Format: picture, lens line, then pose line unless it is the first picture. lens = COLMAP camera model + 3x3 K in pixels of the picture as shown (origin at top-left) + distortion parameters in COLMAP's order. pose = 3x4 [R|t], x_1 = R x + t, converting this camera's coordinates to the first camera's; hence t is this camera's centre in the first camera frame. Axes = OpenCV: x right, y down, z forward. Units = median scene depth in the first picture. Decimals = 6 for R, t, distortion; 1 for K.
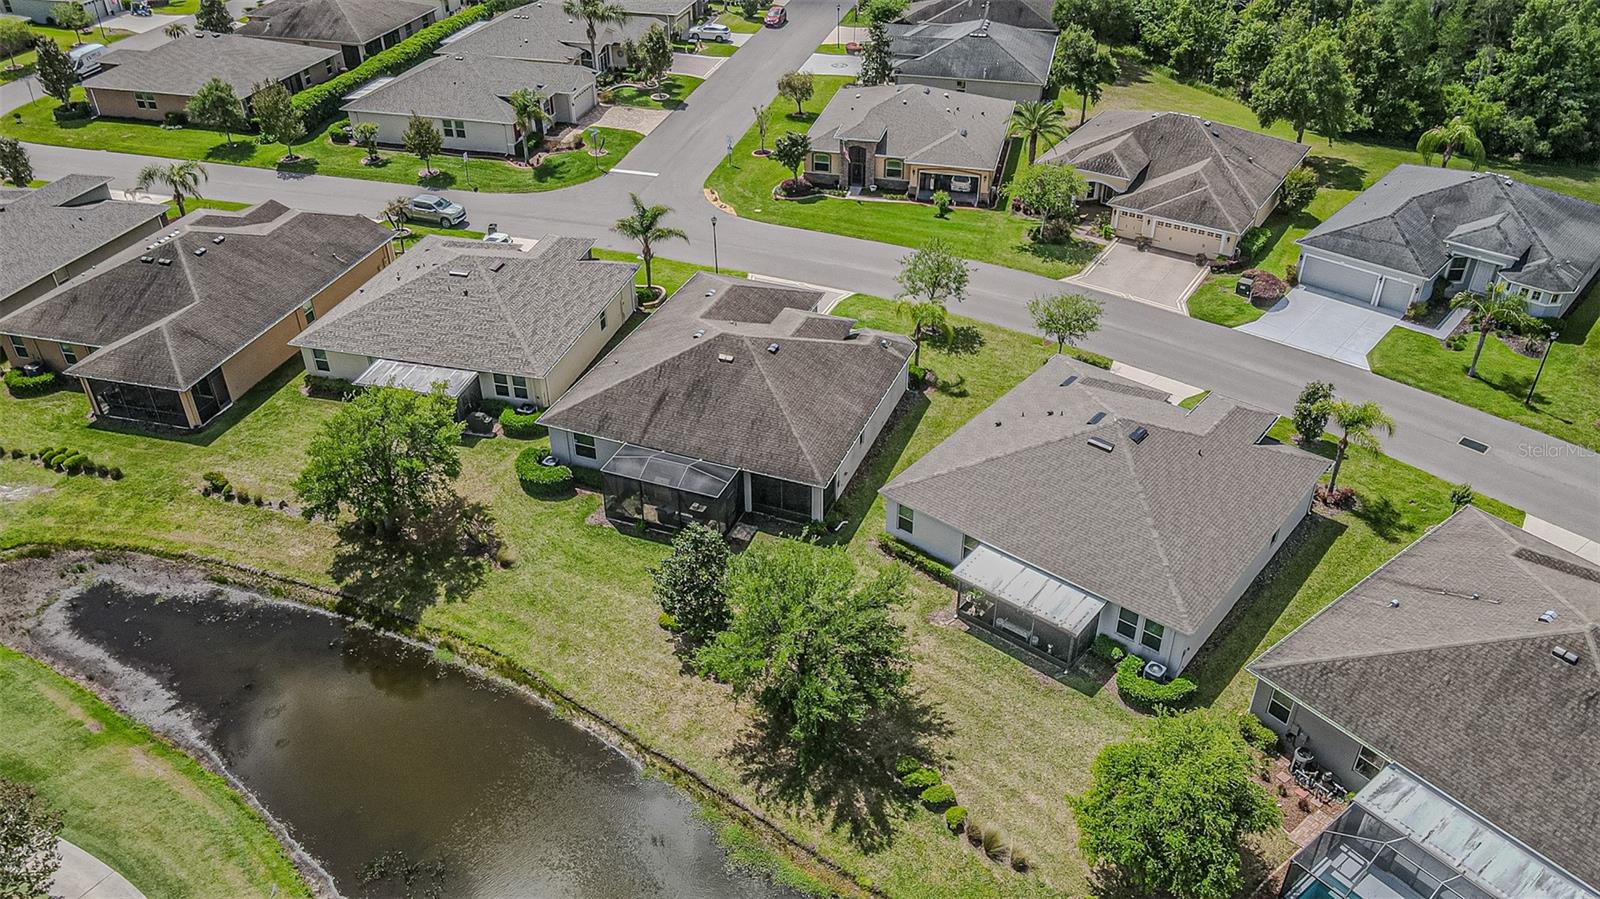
lens RADIAL K [[1205.8, 0, 797.5], [0, 1205.8, 445.7], [0, 0, 1]] dist [0.009505, 0.018183]
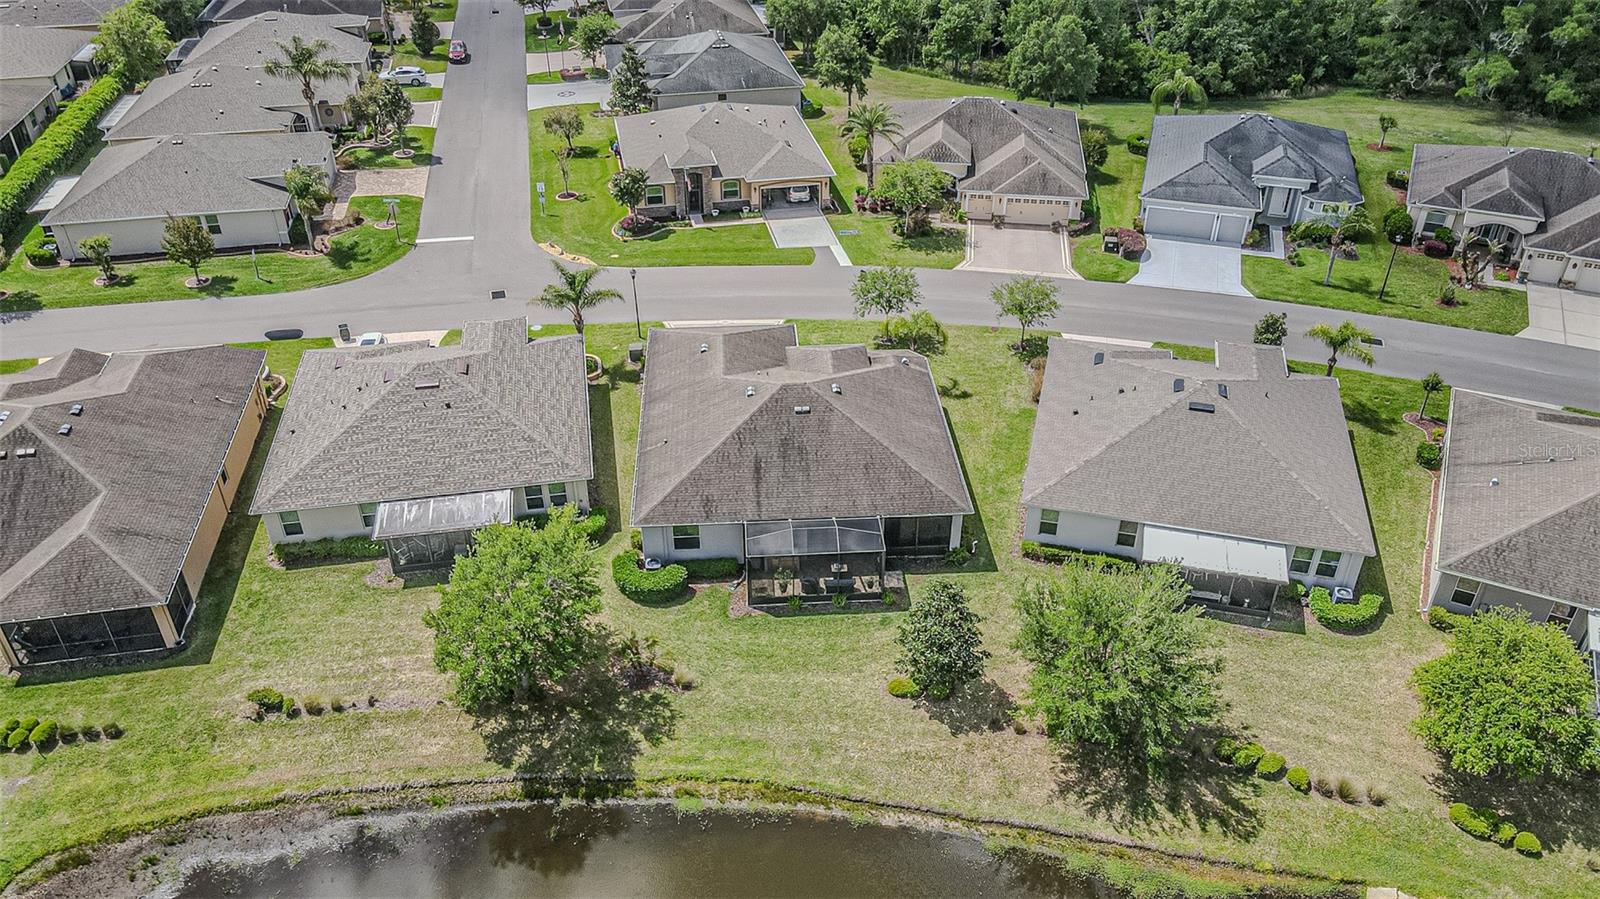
lens RADIAL K [[1205.8, 0, 797.9], [0, 1205.8, 449.3], [0, 0, 1]] dist [0.009505, 0.018183]
pose [[0.903149, -0.234071, 0.359907, -0.349057], [0.233570, 0.971272, 0.045562, -0.072957], [-0.360233, 0.042914, 0.931875, 0.098900]]
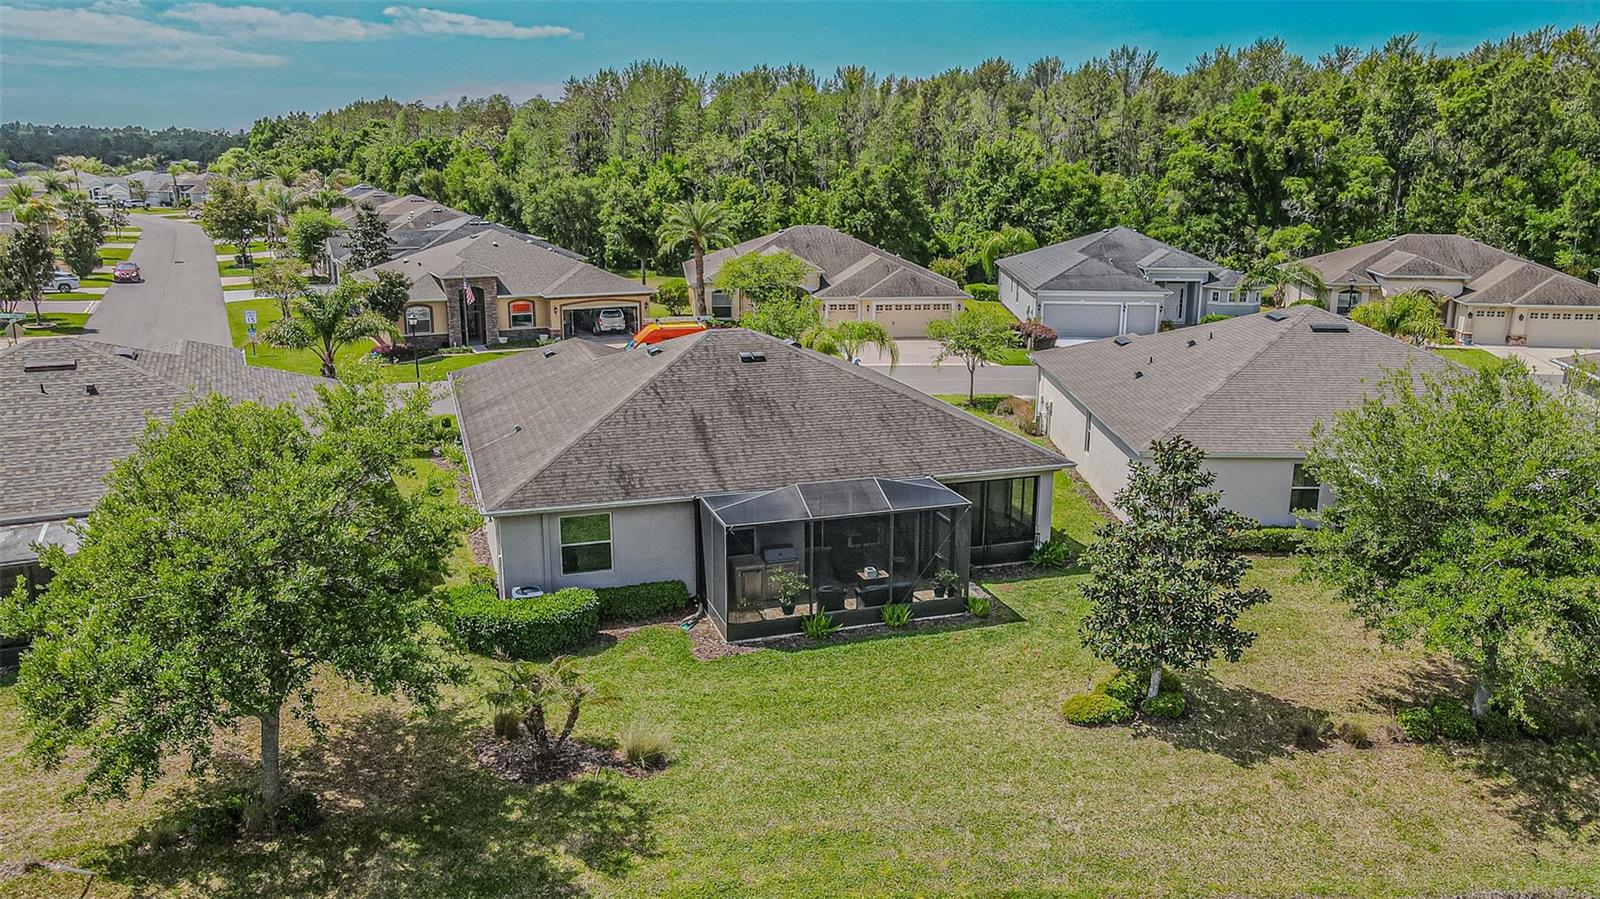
lens RADIAL K [[1205.8, 0, 794.8], [0, 1205.8, 462.5], [0, 0, 1]] dist [0.009505, 0.018183]
pose [[0.766065, -0.152059, 0.624518, -0.344688], [0.348133, 0.914919, -0.204271, 0.082393], [-0.540322, 0.373900, 0.753824, 0.491721]]
